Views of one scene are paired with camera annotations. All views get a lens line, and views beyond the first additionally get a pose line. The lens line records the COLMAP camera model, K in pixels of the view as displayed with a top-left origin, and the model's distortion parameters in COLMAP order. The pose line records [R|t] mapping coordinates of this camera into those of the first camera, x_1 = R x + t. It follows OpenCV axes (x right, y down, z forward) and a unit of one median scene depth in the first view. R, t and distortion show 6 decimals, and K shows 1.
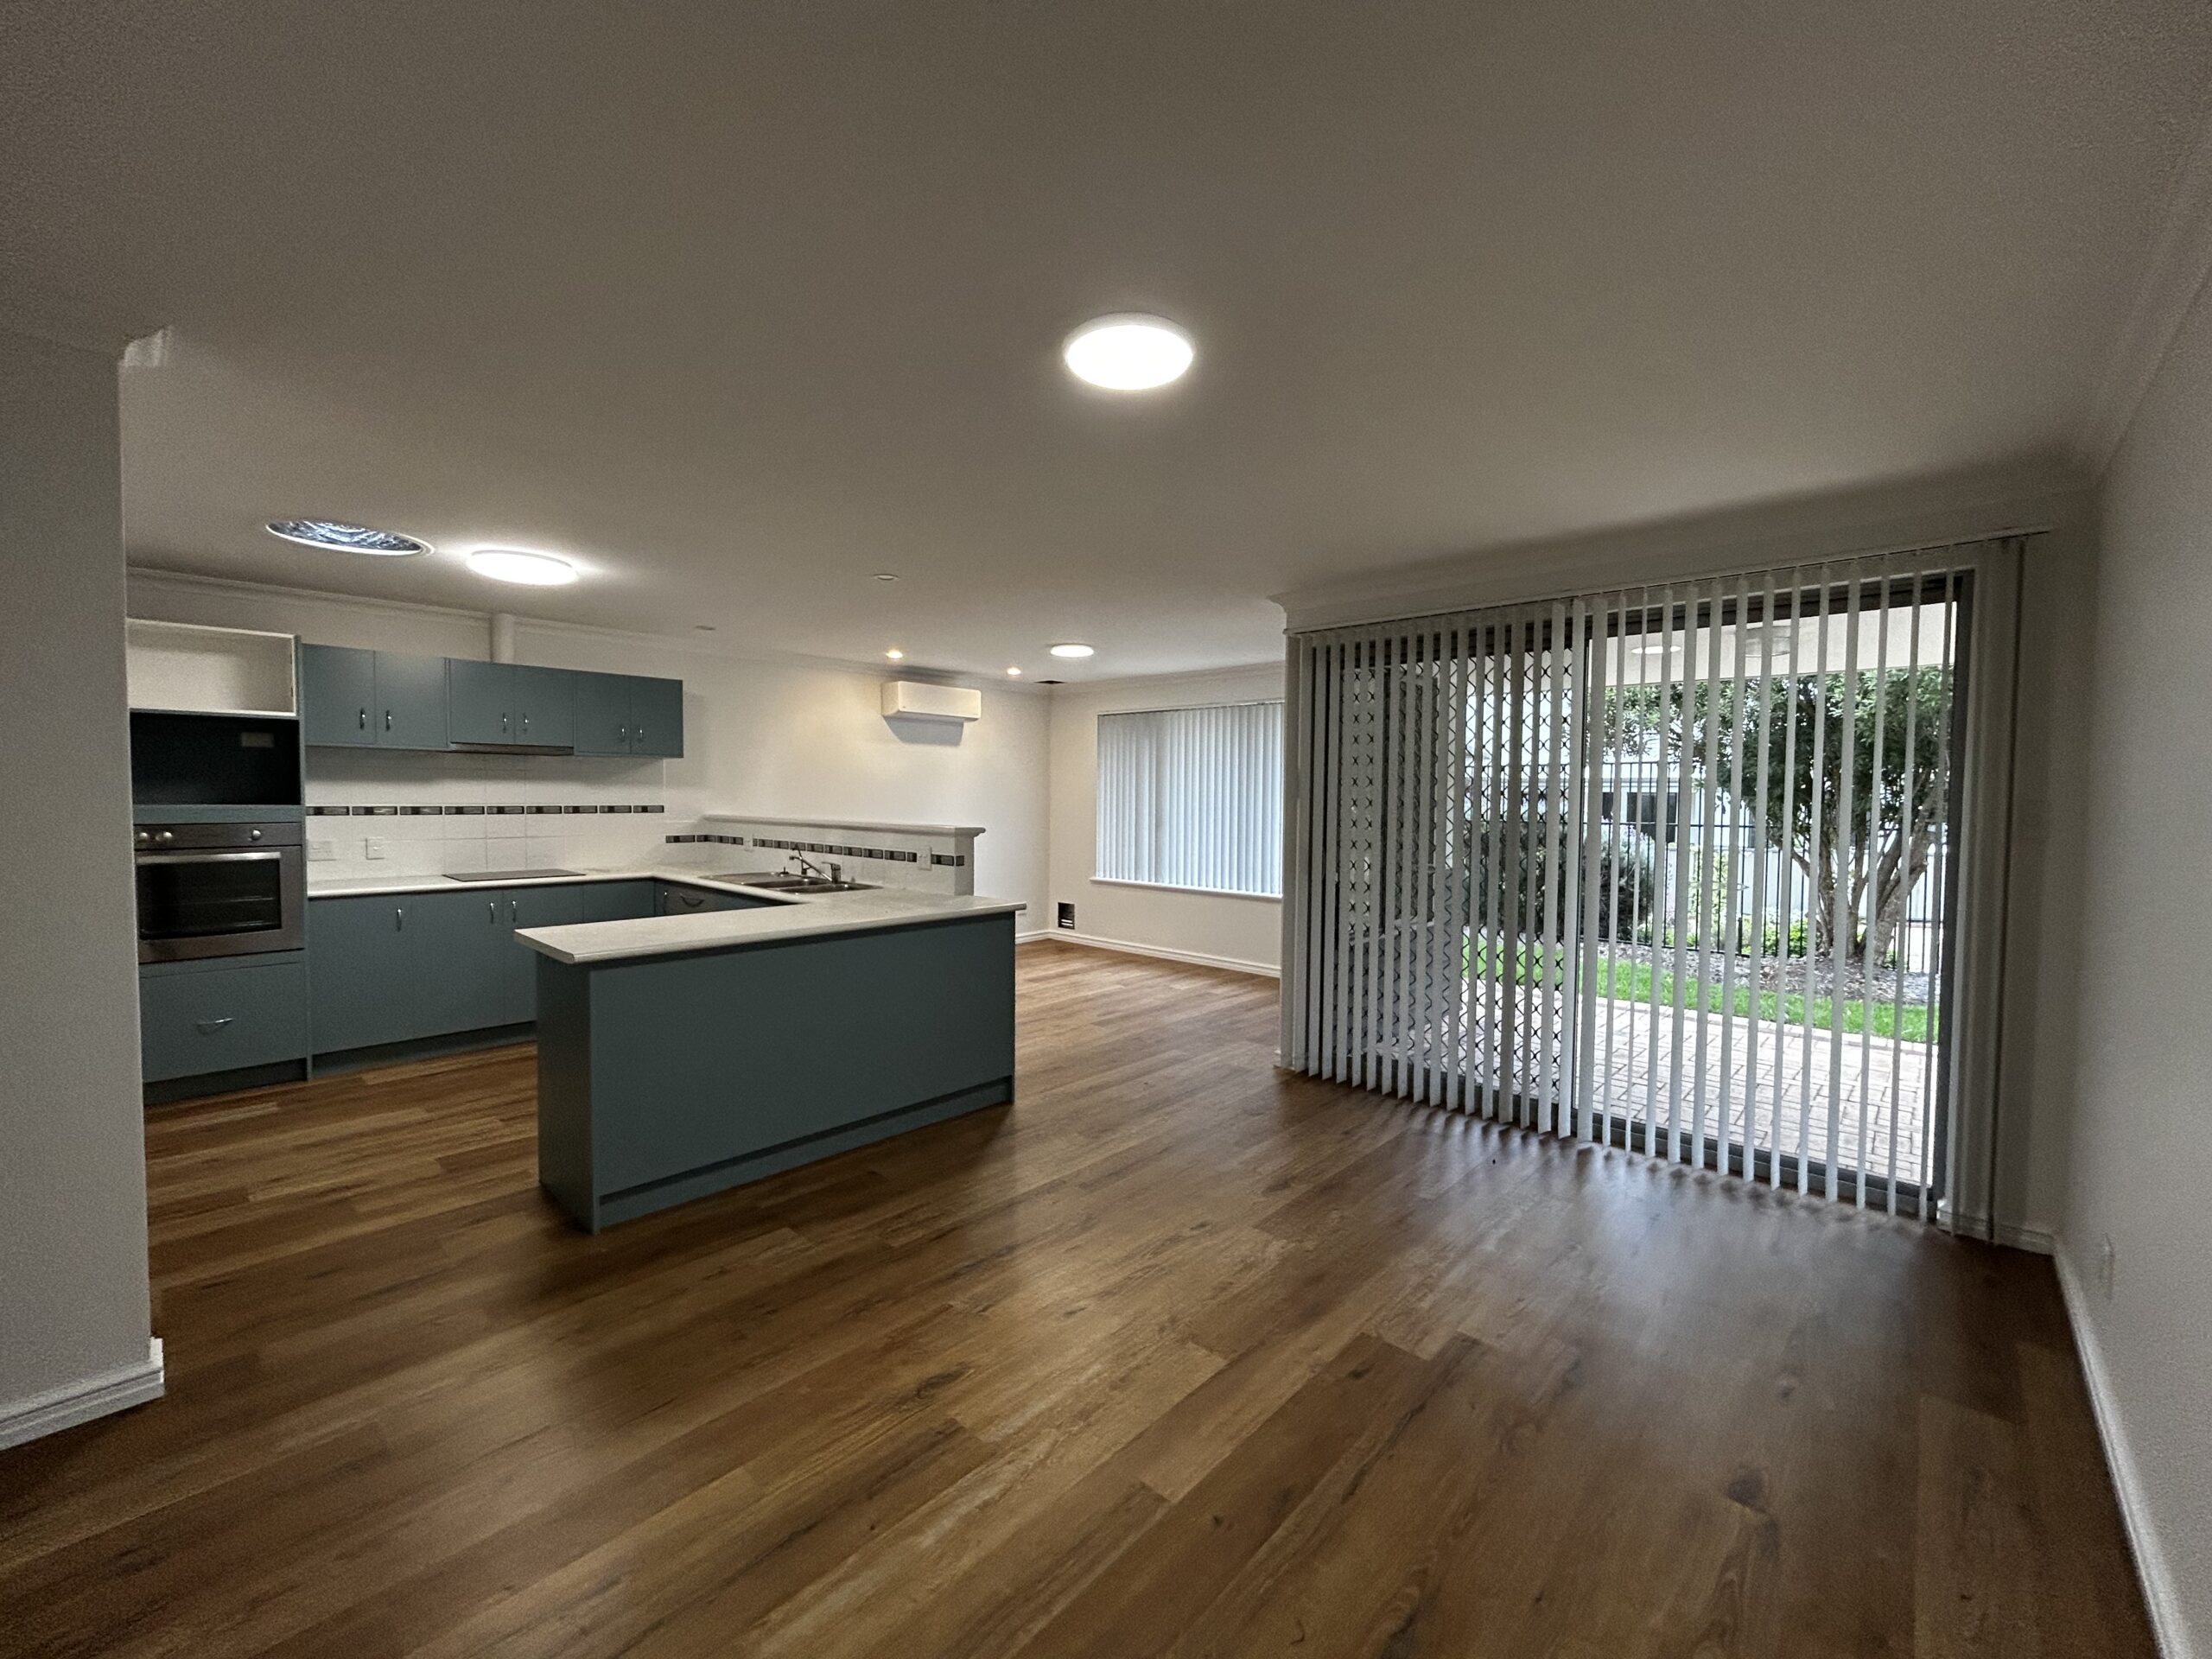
lens RADIAL K [[892.5, 0, 1106.0], [0, 892.5, 829.5], [0, 0, 1]] dist [-0.001783, -0.000471]
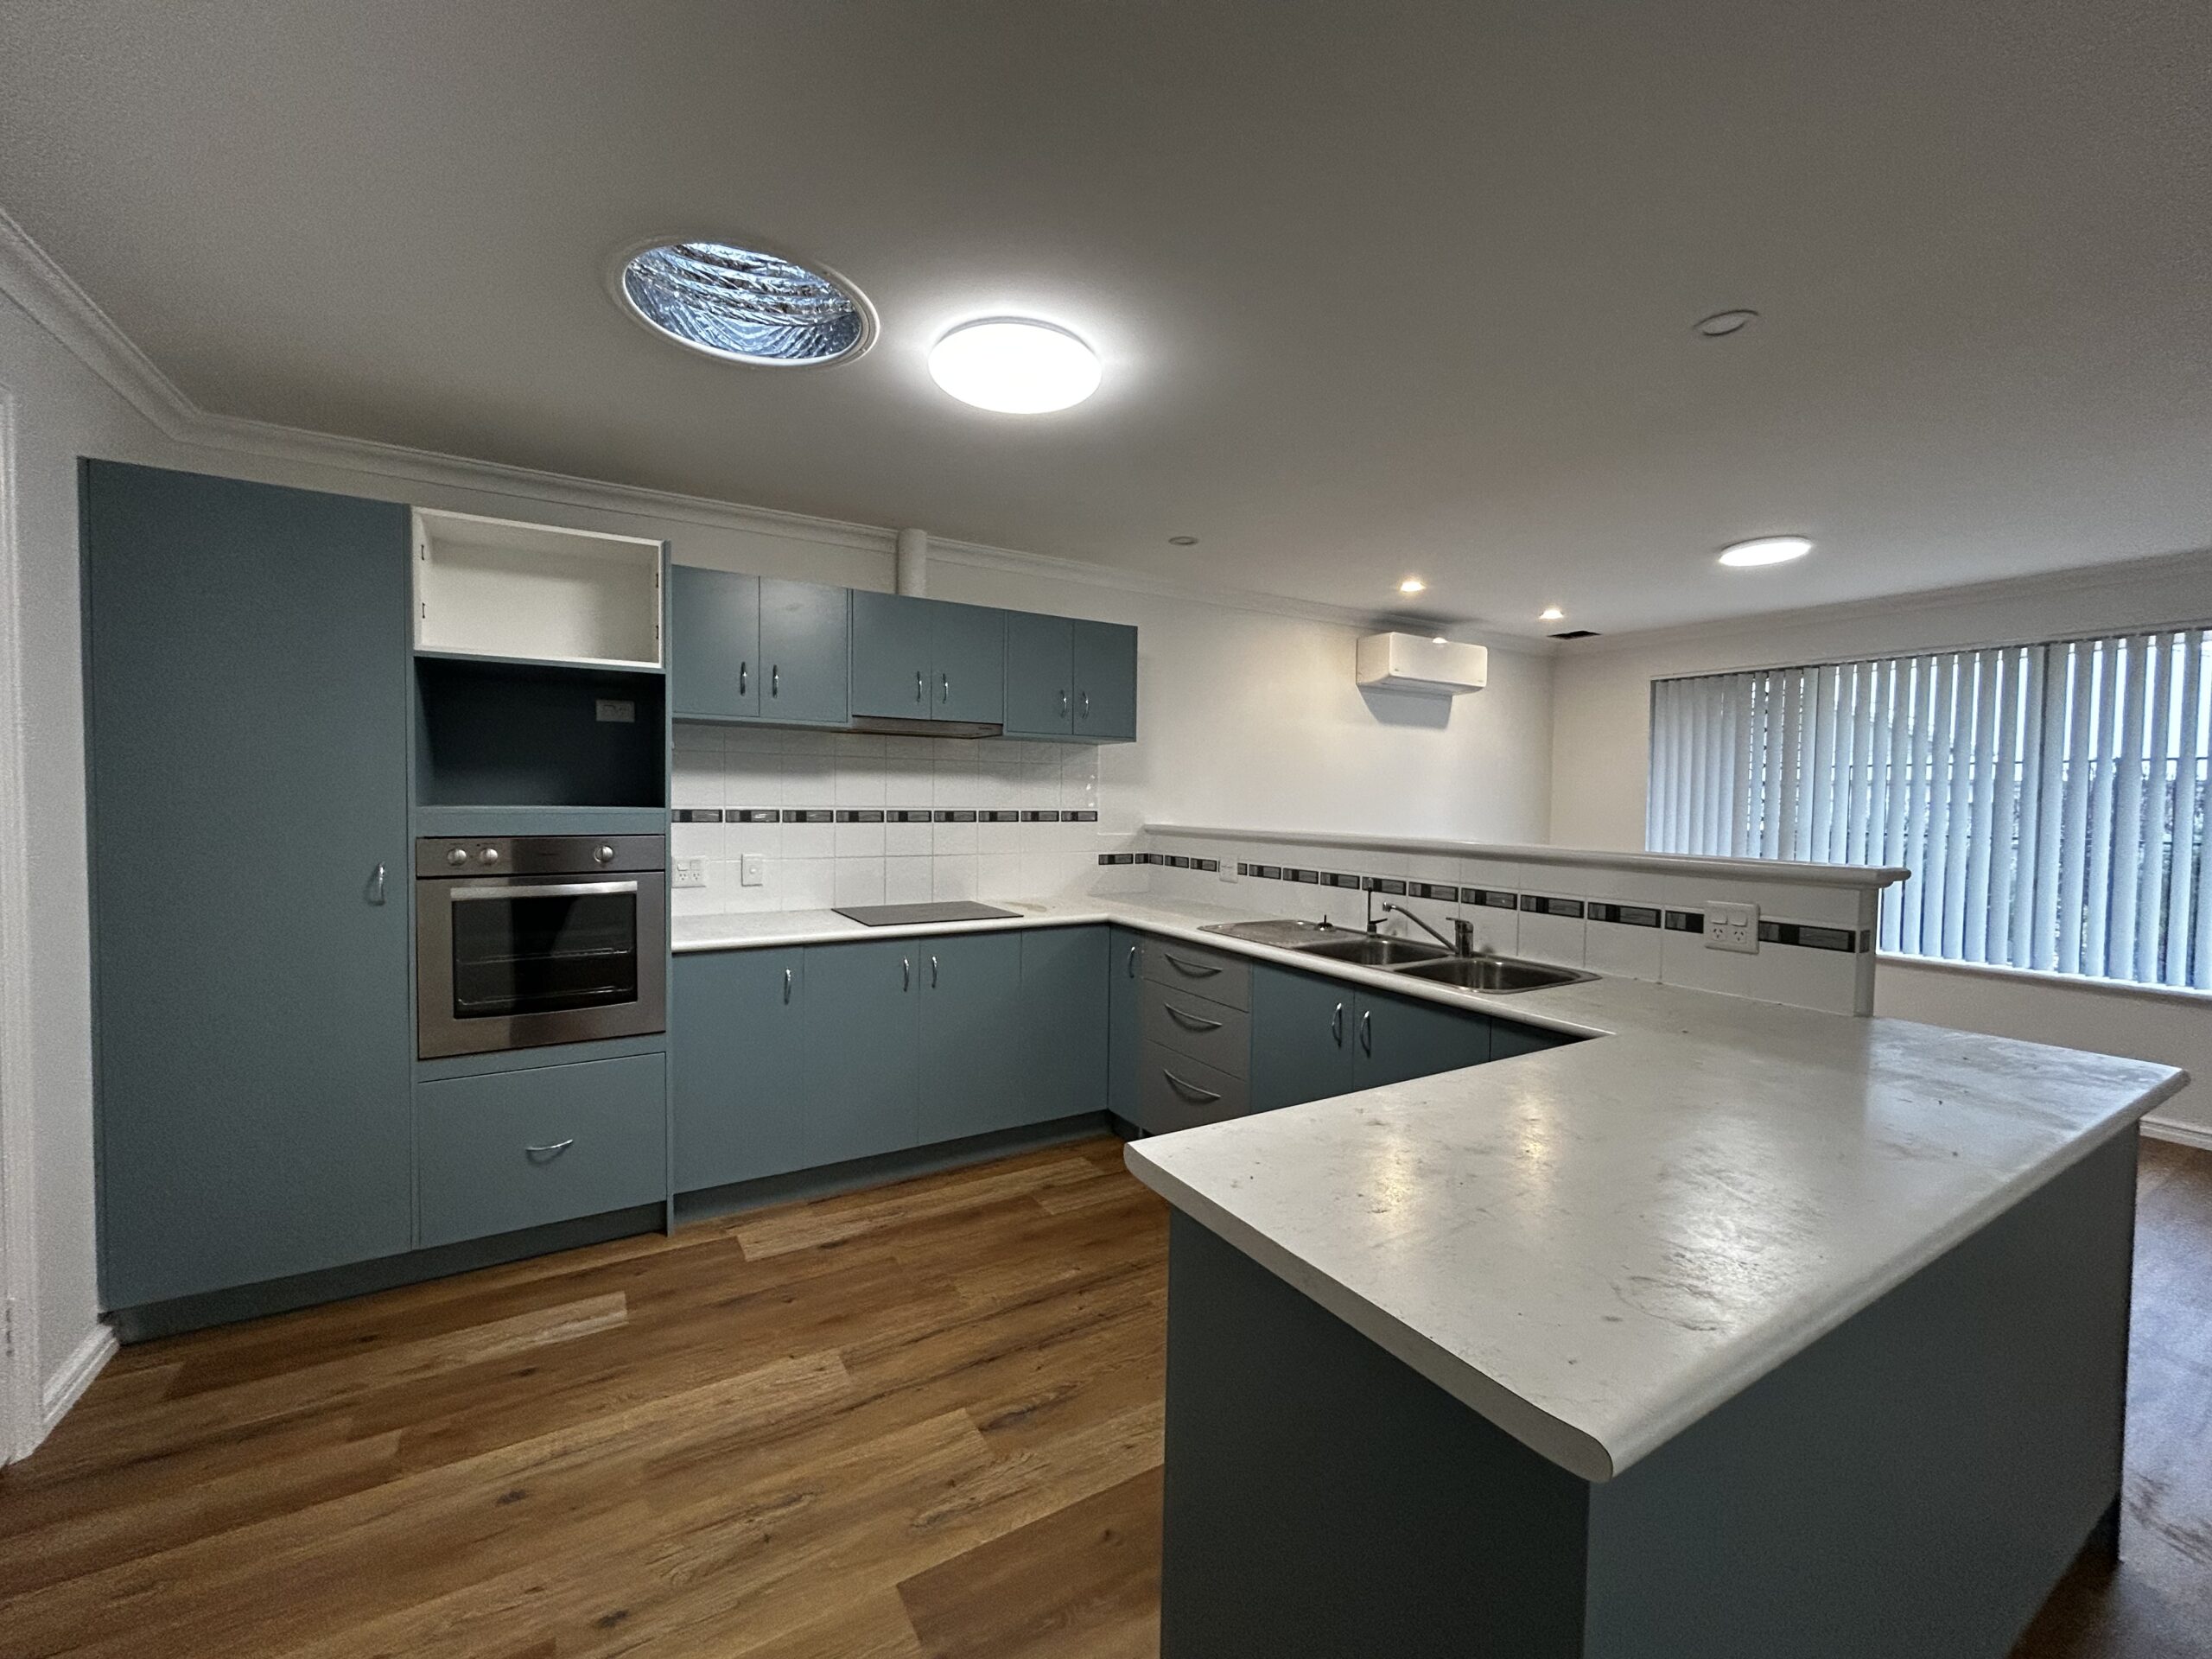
lens RADIAL K [[892.5, 0, 1106.0], [0, 892.5, 829.5], [0, 0, 1]] dist [-0.001783, -0.000471]
pose [[0.962163, 0.014112, -0.272109, -0.370143], [-0.015389, 0.999878, -0.002559, -0.013303], [0.272039, 0.006650, 0.962263, 0.409308]]
